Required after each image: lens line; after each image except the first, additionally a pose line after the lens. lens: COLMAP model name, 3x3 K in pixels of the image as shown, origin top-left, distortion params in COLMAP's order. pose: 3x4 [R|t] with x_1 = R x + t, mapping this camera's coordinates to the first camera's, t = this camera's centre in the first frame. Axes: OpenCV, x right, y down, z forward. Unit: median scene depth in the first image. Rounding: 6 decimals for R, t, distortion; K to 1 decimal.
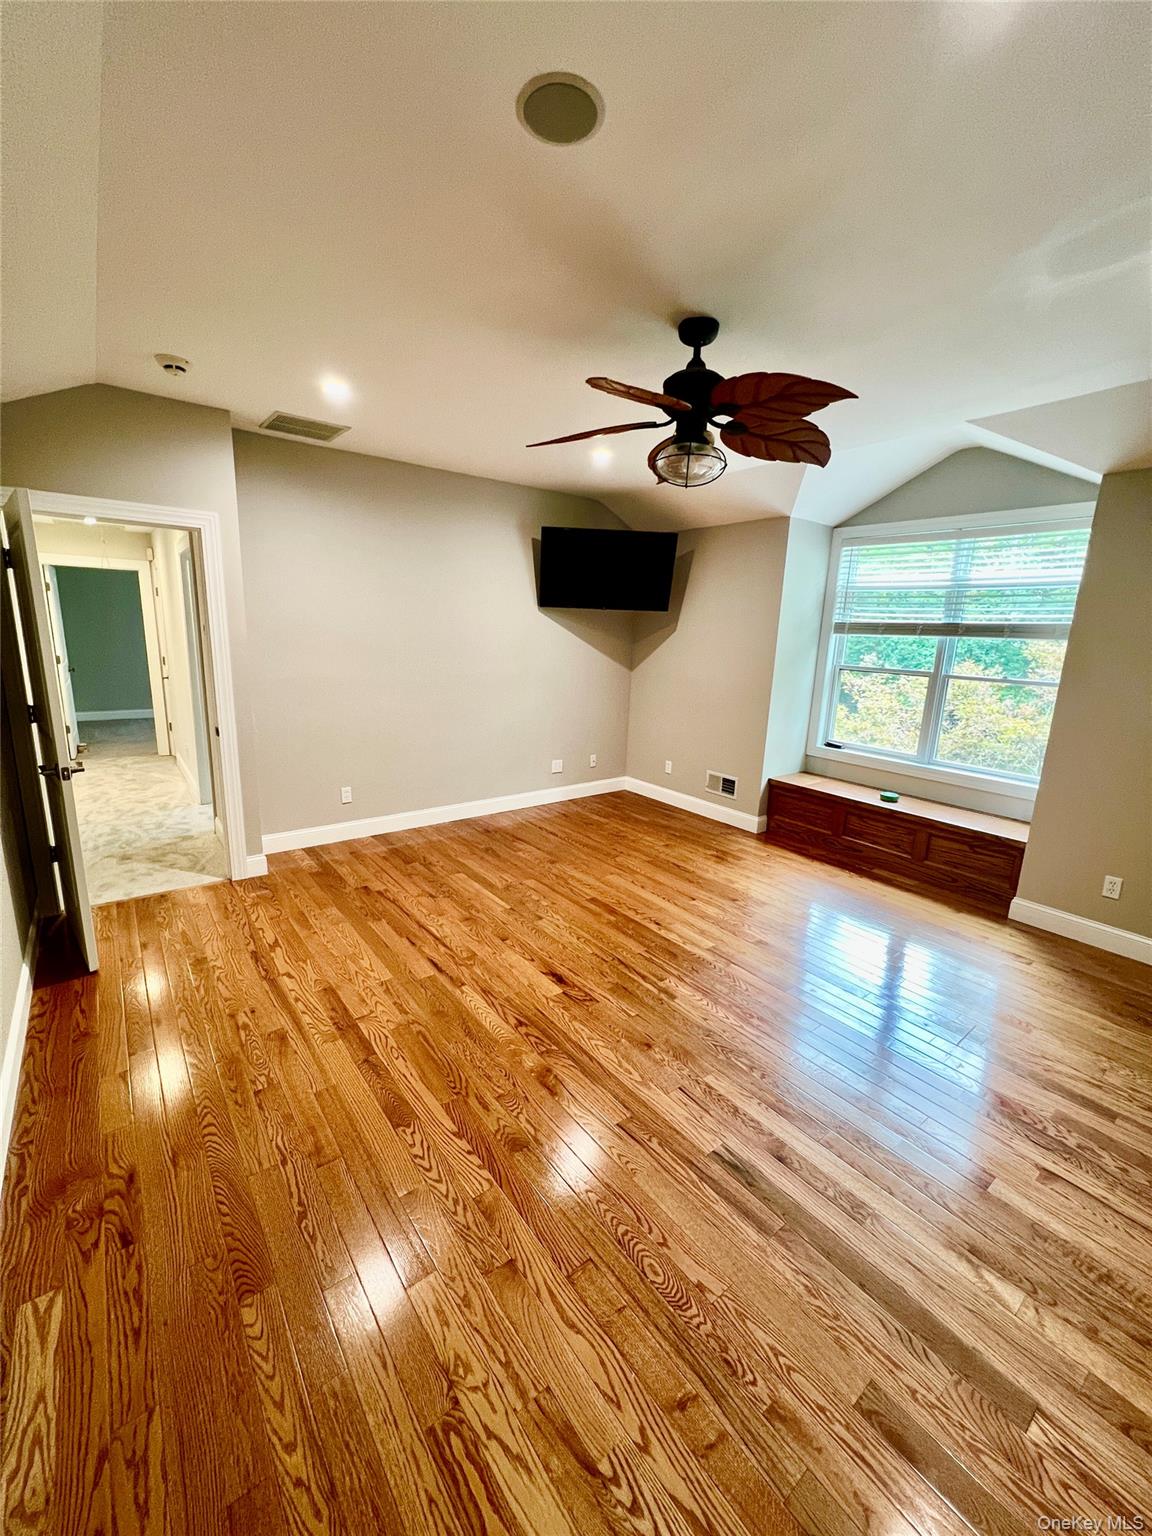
lens RADIAL K [[614.3, 0, 579.0], [0, 614.3, 764.9], [0, 0, 1]] dist [-0.000023, -0.000213]
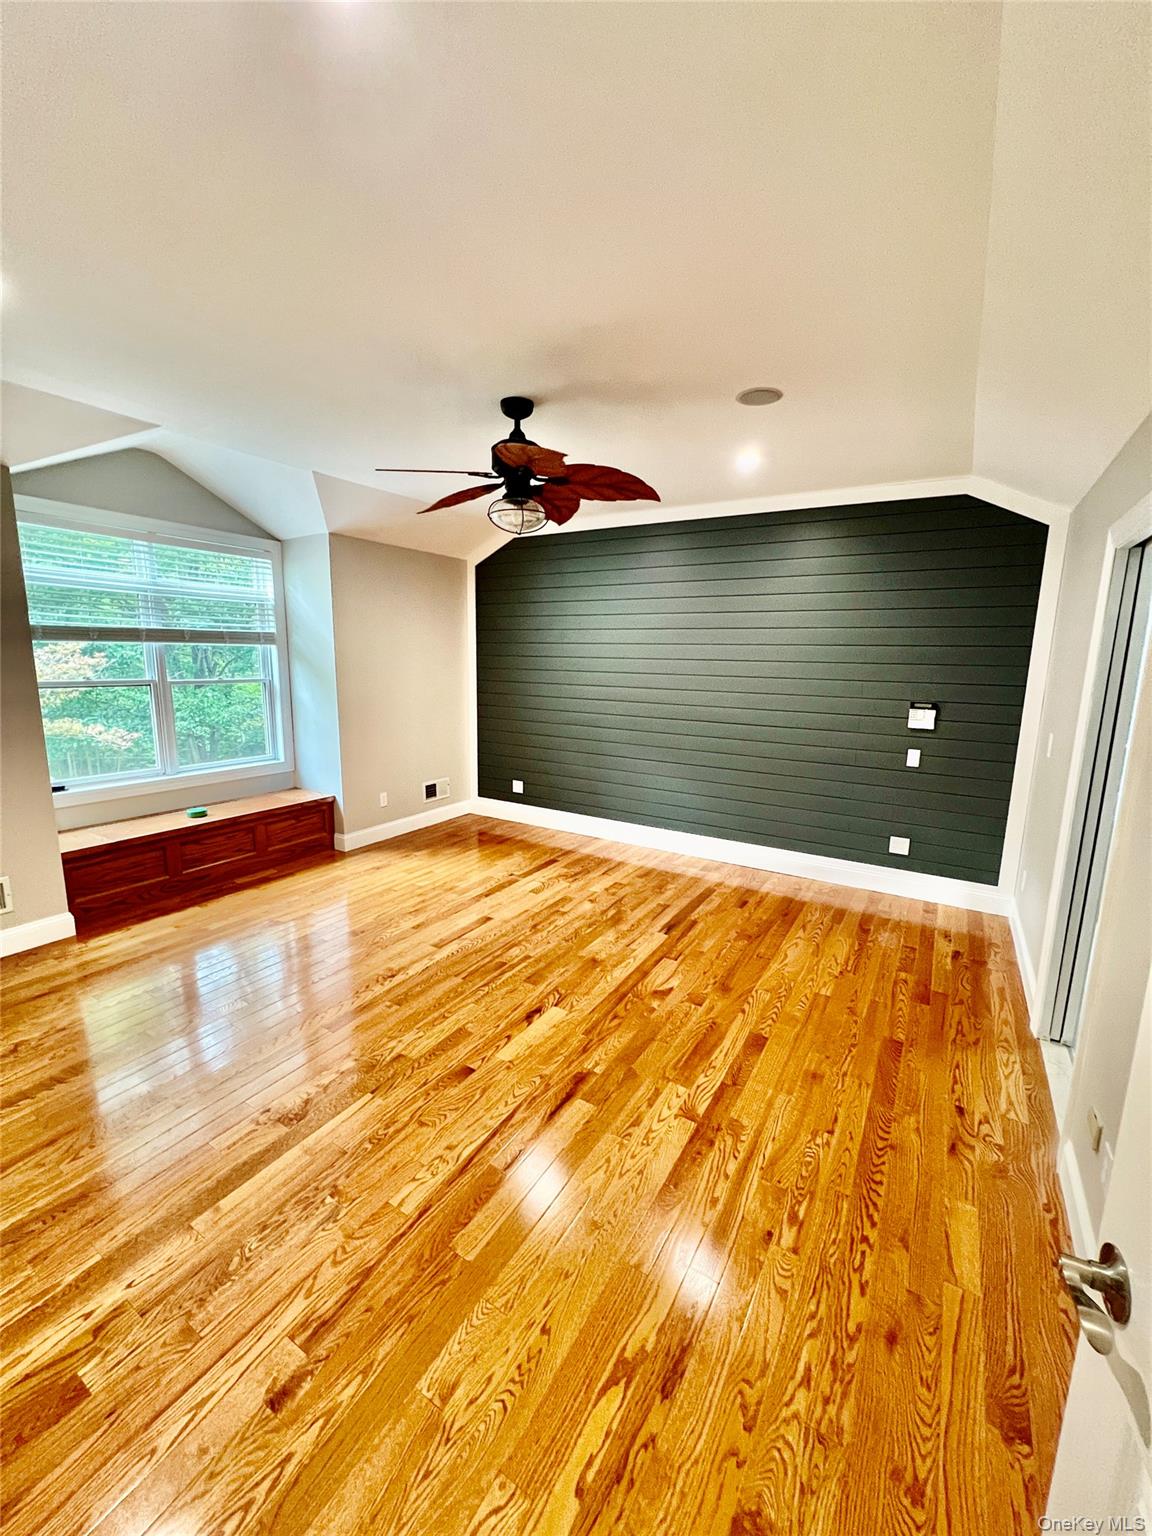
lens RADIAL K [[615.0, 0, 578.1], [0, 615.0, 763.3], [0, 0, 1]] dist [-0.004037, 0.001189]
pose [[-0.353730, -0.201838, 0.913311, -0.894096], [0.172496, 0.945615, 0.275786, -0.289392], [-0.919304, 0.255096, -0.299676, 1.166294]]
